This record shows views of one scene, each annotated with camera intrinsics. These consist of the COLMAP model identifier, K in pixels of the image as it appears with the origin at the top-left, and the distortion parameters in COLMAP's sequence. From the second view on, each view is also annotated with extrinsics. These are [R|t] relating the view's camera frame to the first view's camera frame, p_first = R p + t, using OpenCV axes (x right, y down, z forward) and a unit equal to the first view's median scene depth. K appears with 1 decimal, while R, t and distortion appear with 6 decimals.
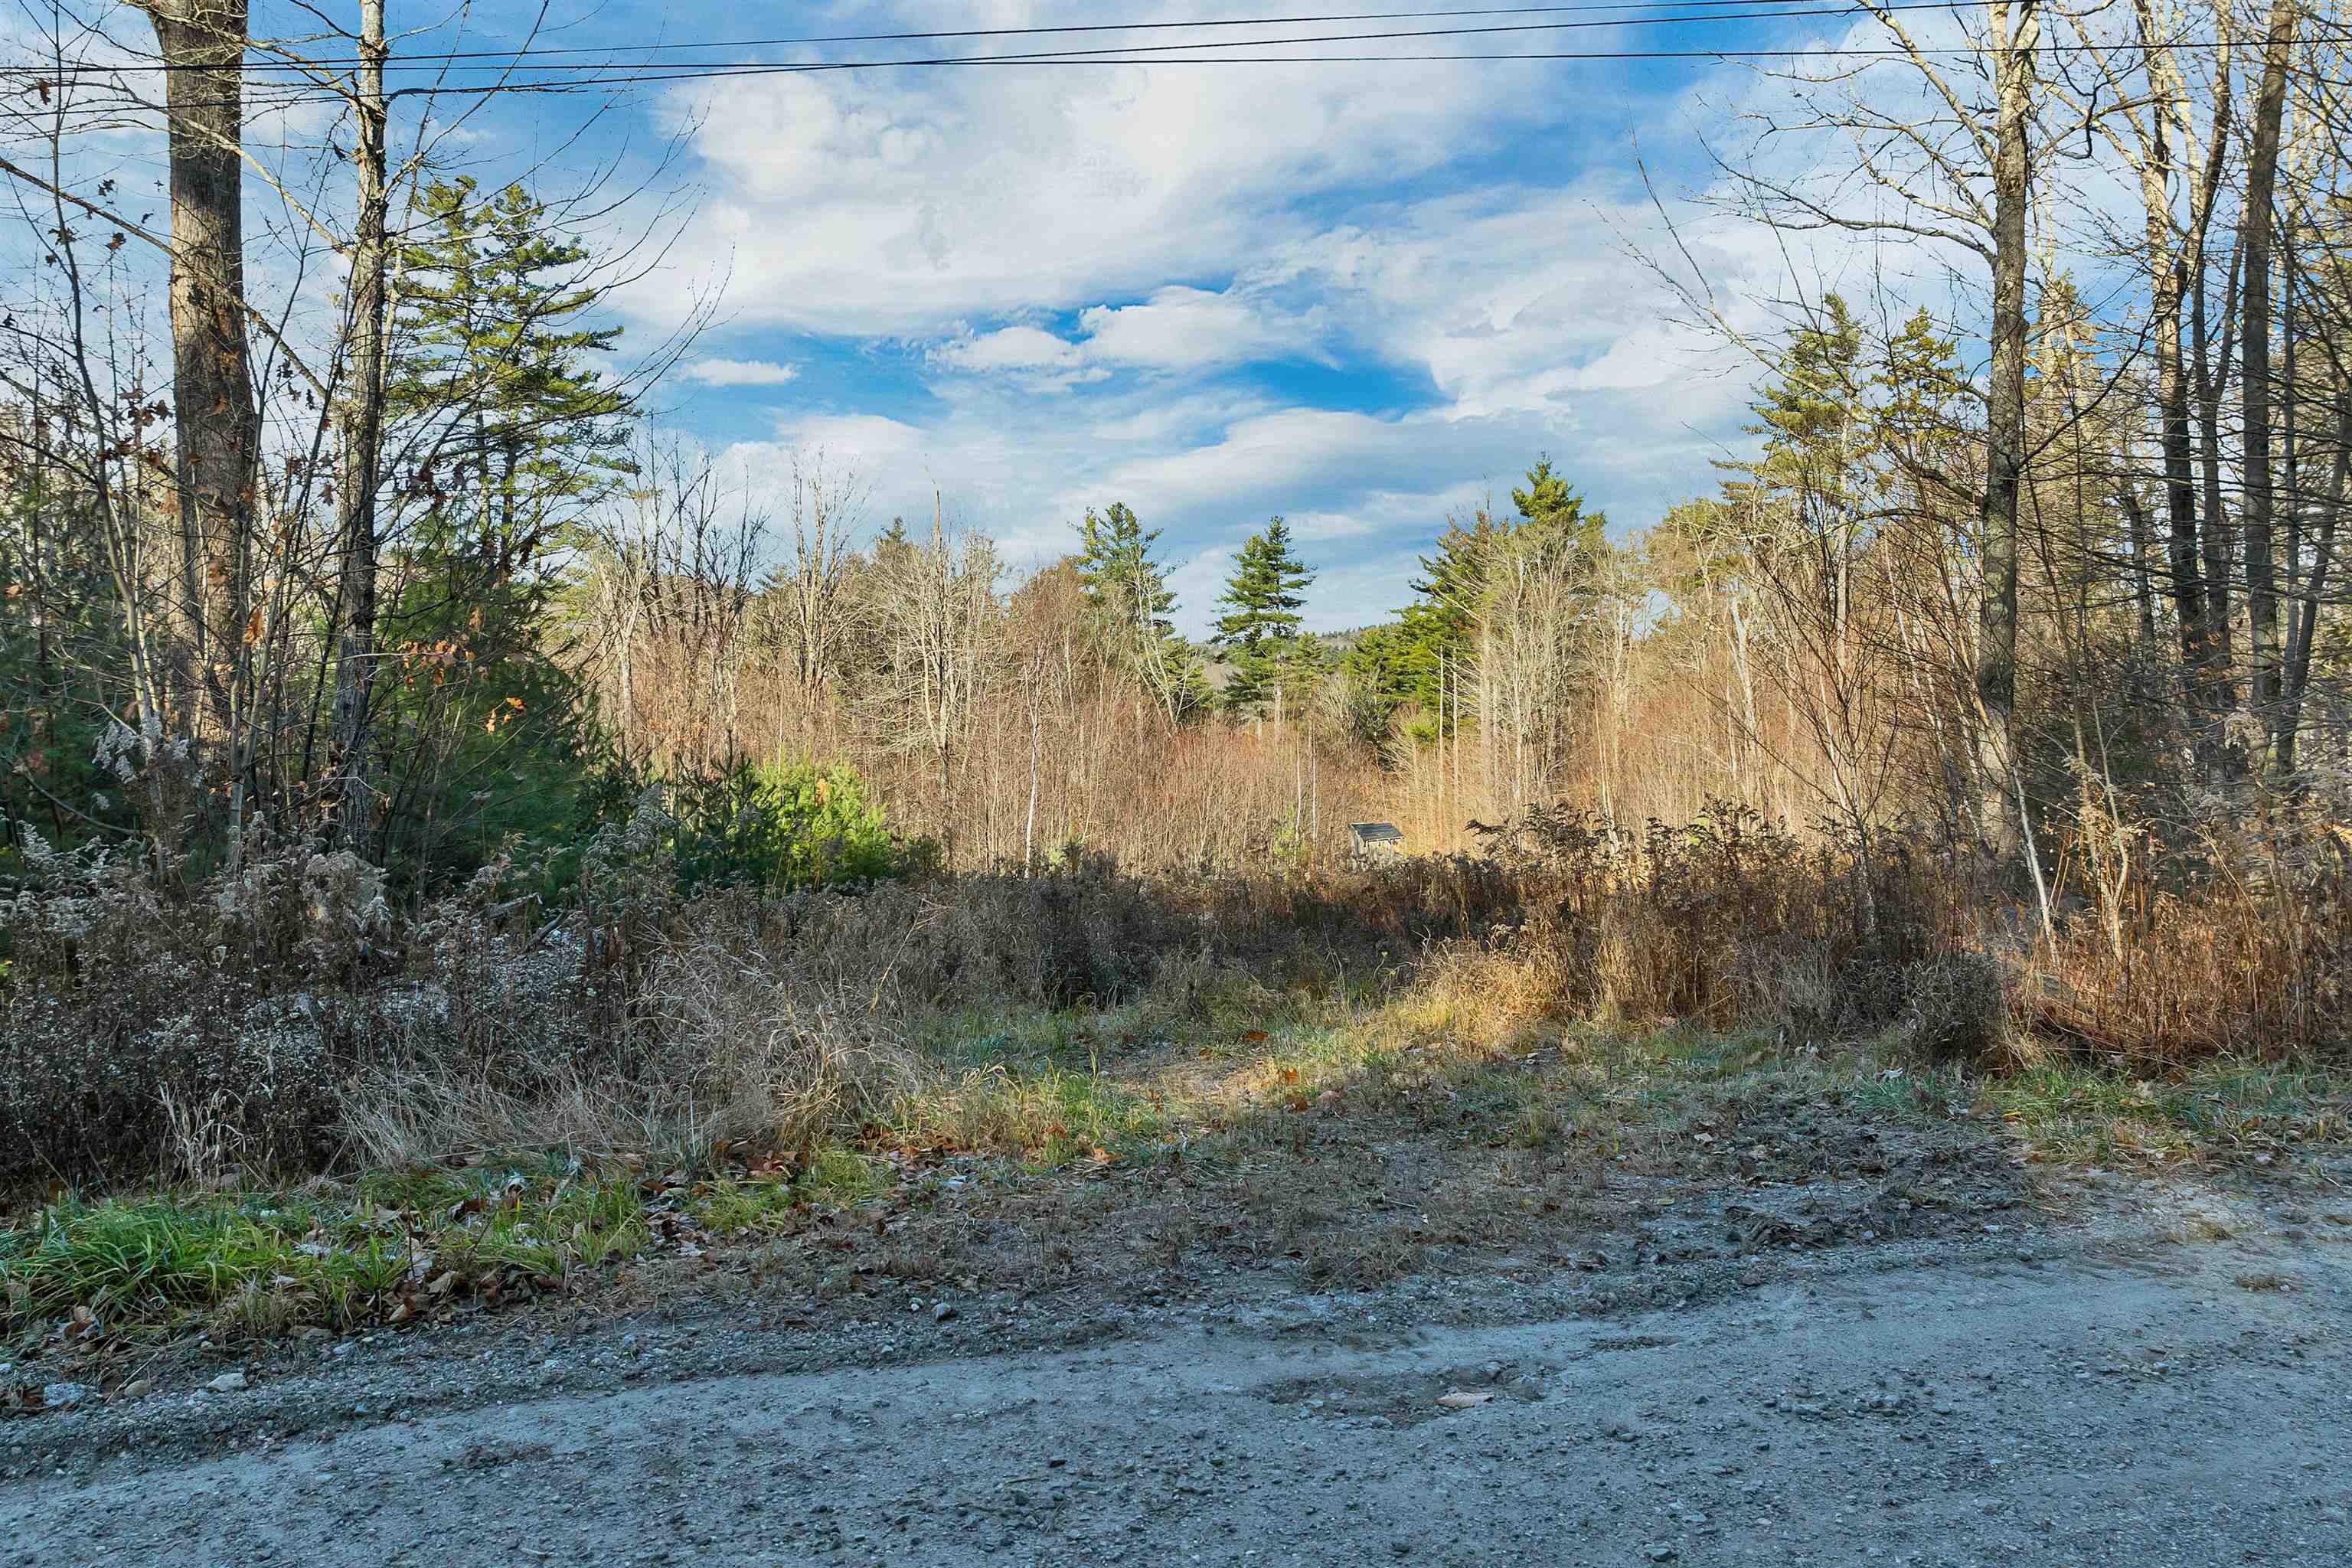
lens RADIAL K [[1693.5, 0, 1177.0], [0, 1693.5, 714.2], [0, 0, 1]] dist [-0.002606, -0.041094]
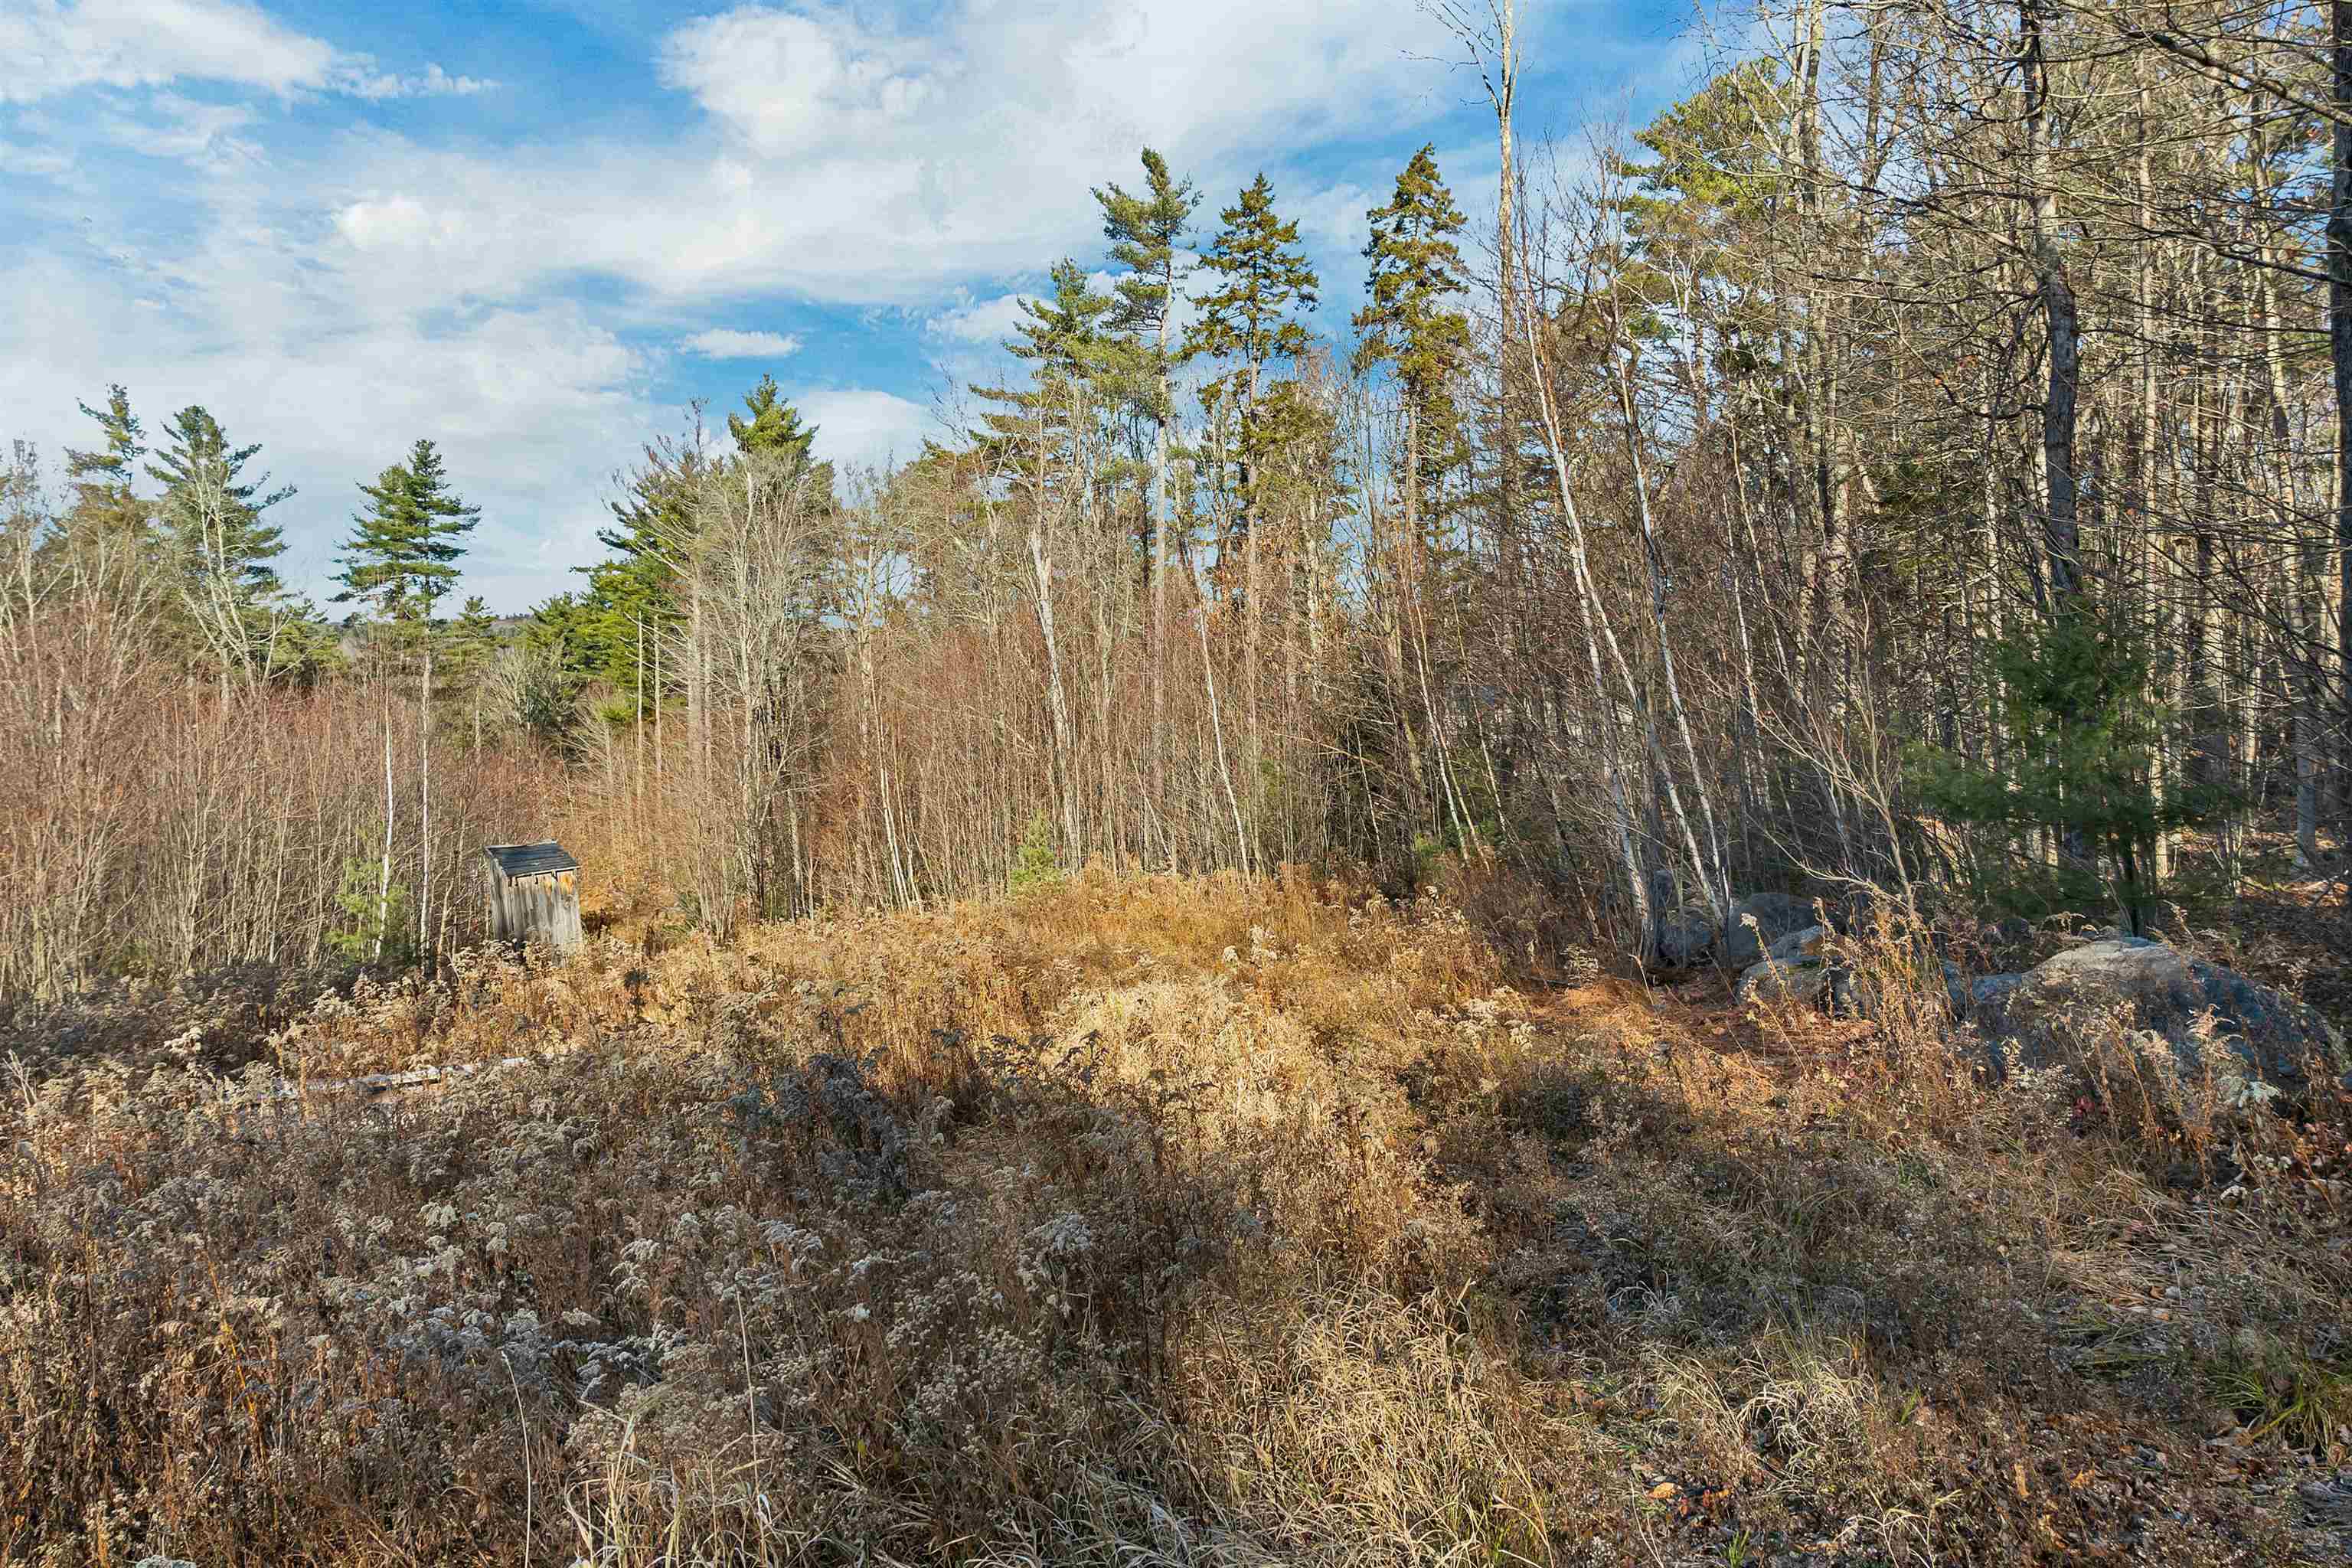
lens RADIAL K [[1693.5, 0, 1177.0], [0, 1693.5, 714.2], [0, 0, 1]] dist [-0.002606, -0.041094]
pose [[0.894895, -0.002320, 0.446270, 0.023122], [-0.000485, 0.999981, 0.006172, 0.005798], [-0.446276, -0.005740, 0.894877, 0.151292]]
